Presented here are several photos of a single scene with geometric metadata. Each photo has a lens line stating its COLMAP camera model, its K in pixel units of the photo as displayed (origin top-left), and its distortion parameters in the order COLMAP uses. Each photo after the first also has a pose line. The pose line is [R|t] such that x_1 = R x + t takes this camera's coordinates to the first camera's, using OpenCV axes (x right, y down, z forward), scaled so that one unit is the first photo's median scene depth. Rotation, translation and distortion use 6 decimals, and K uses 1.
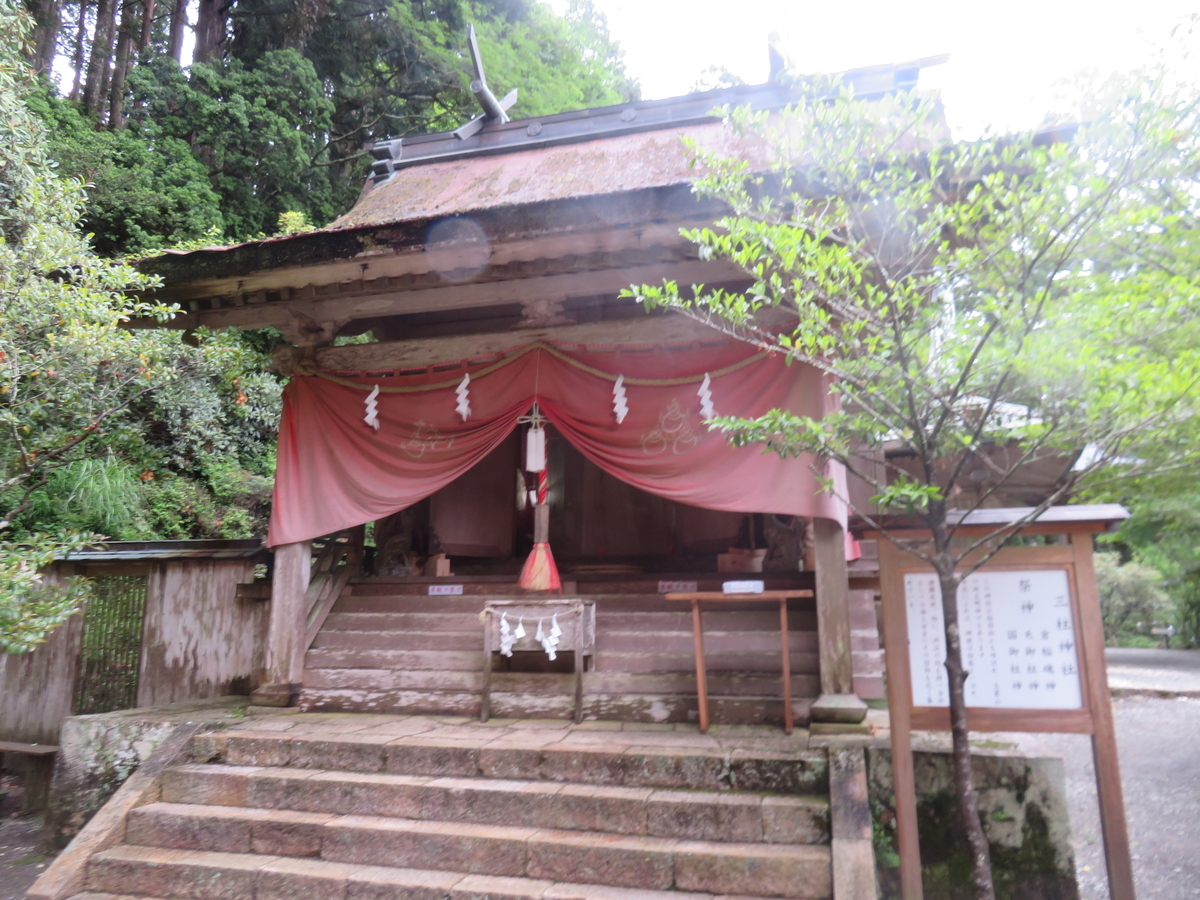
lens RADIAL K [[850.8, 0, 597.7], [0, 850.8, 446.0], [0, 0, 1]] dist [-0.012462, -0.001961]
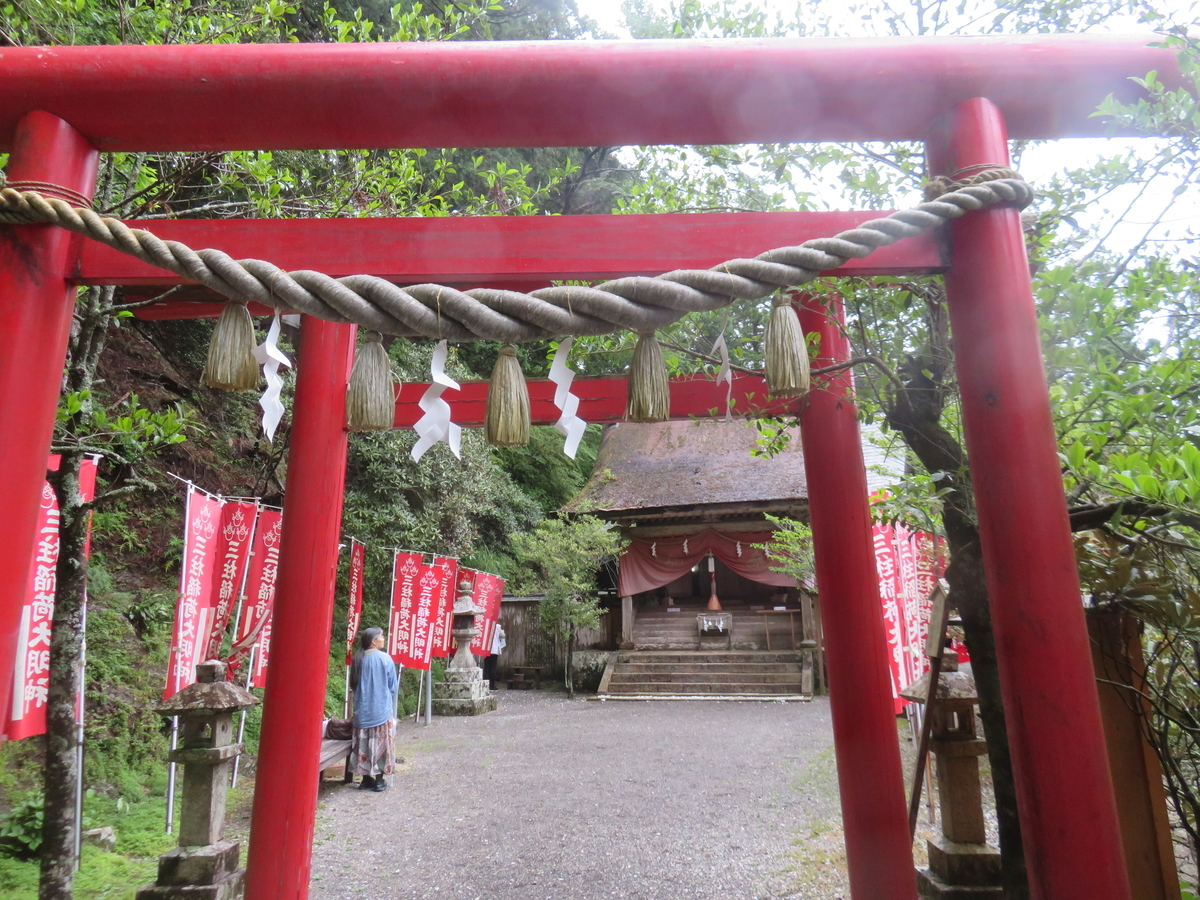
lens RADIAL K [[850.8, 0, 601.7], [0, 850.8, 453.2], [0, 0, 1]] dist [-0.012462, -0.001961]
pose [[0.999028, -0.025039, -0.036266, -0.365862], [0.025145, 0.999681, 0.002468, -0.439438], [0.036193, -0.003378, 0.999339, -2.208365]]
